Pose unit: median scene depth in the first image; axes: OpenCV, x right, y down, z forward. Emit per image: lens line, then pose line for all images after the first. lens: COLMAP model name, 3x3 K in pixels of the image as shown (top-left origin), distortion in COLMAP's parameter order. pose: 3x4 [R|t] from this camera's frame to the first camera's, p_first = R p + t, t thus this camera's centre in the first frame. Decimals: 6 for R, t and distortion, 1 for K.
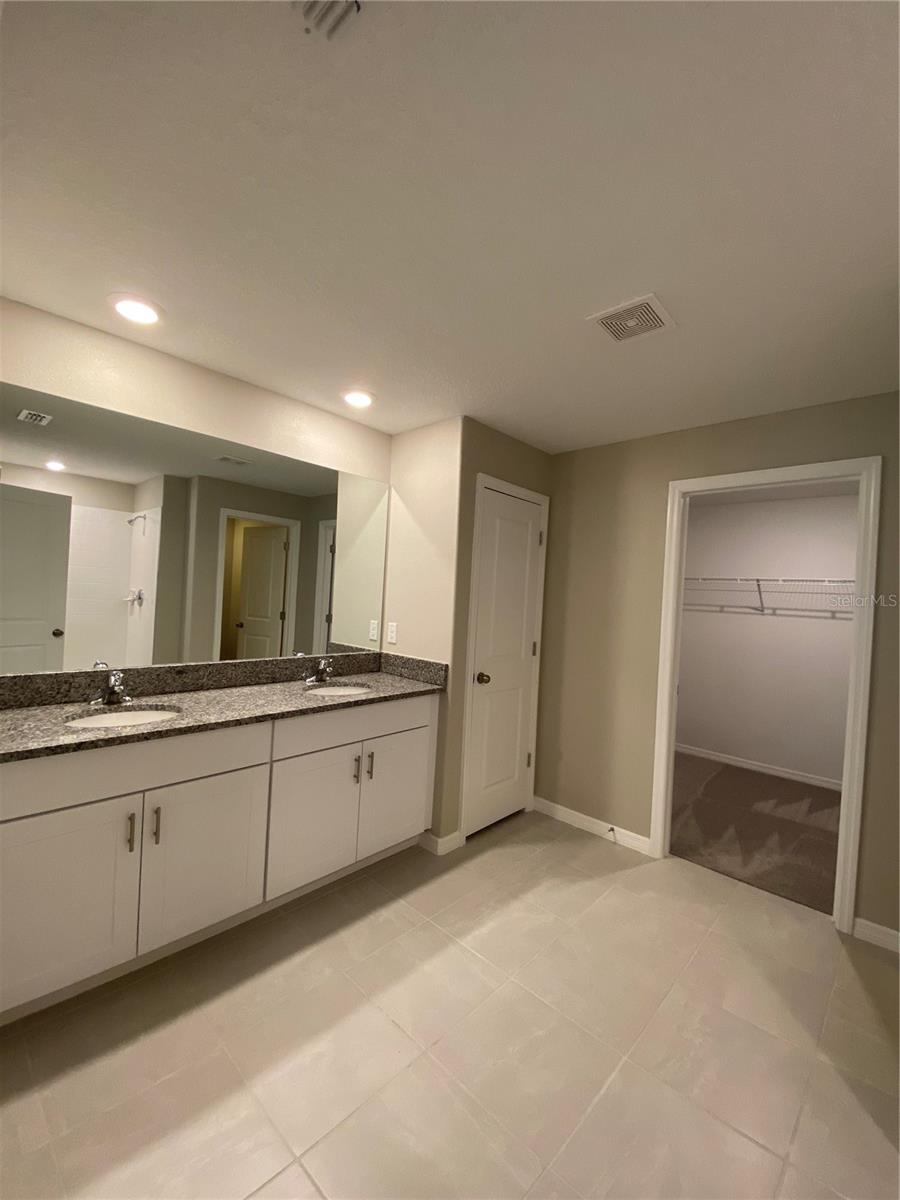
lens RADIAL K [[491.2, 0, 452.5], [0, 491.2, 602.7], [0, 0, 1]] dist [0.032360, -0.001022]
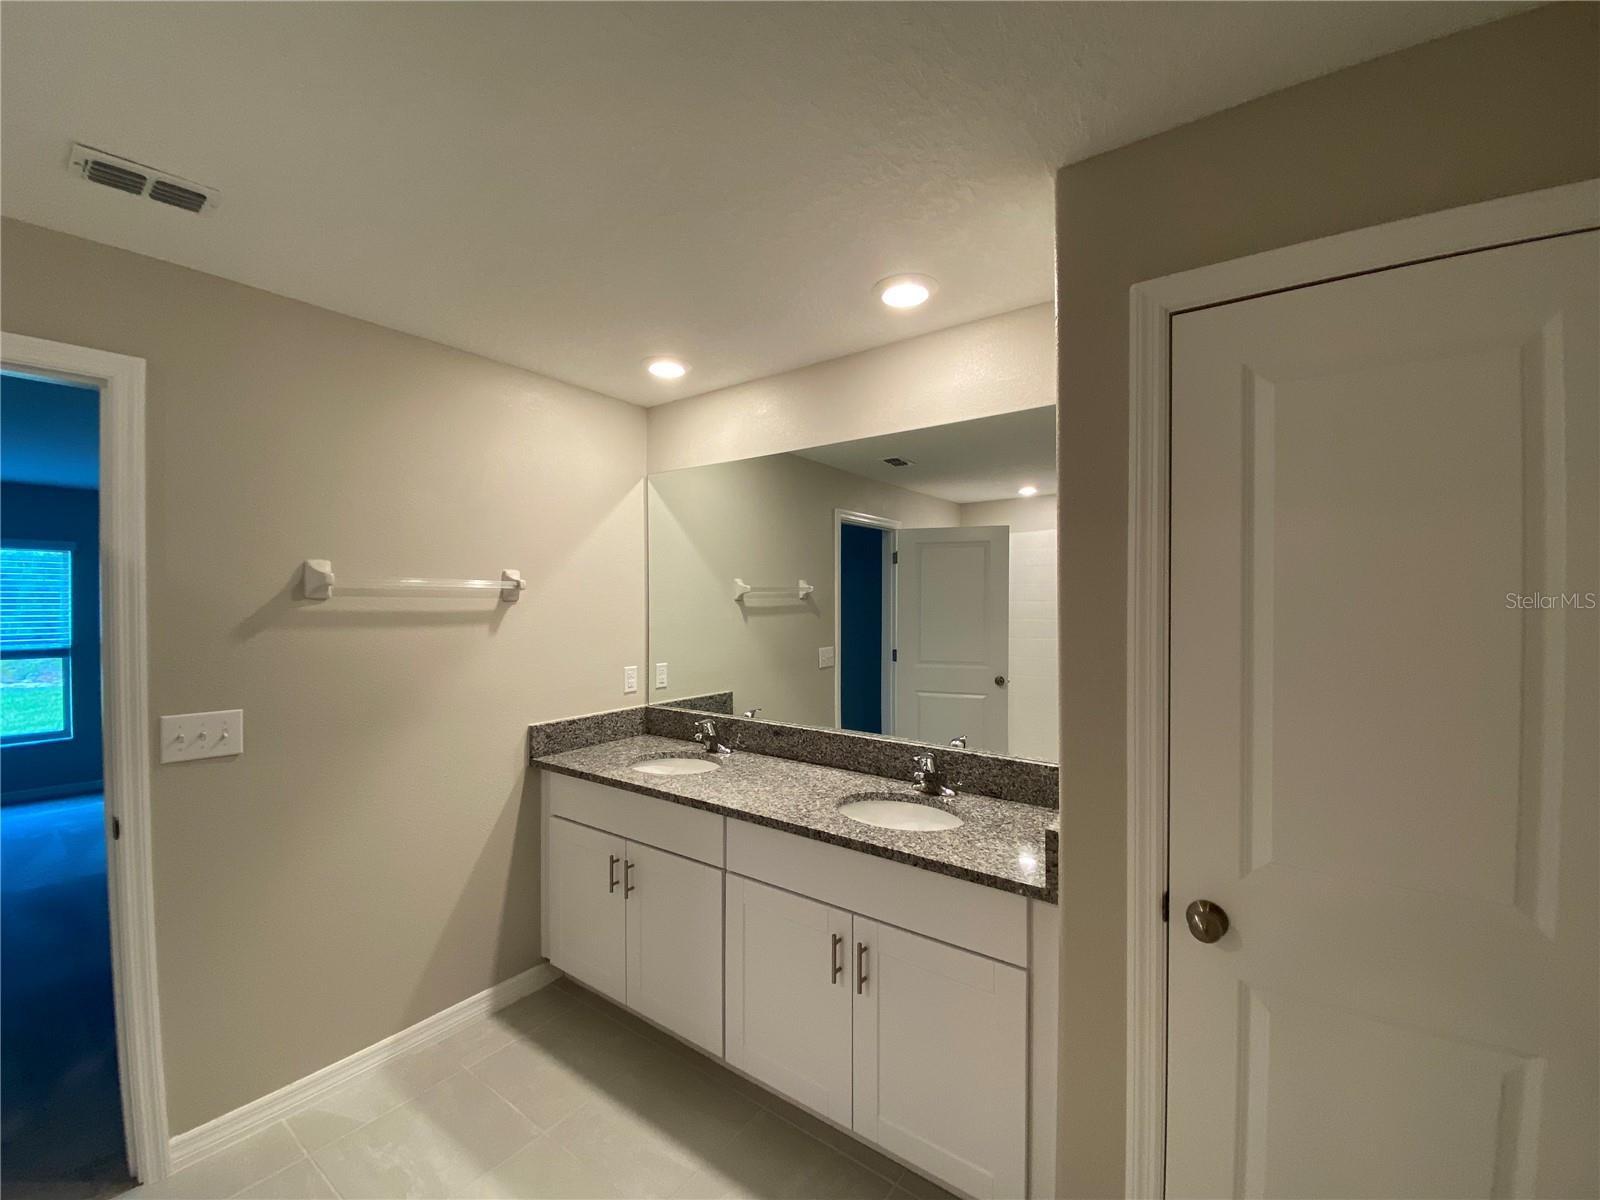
lens RADIAL K [[655.0, 0, 802.7], [0, 655.0, 603.8], [0, 0, 1]] dist [0.032360, -0.001022]
pose [[0.110386, -0.047674, -0.992745, 0.557284], [-0.005769, 0.998801, -0.048606, -0.027393], [0.993872, 0.011093, 0.109979, 0.859272]]
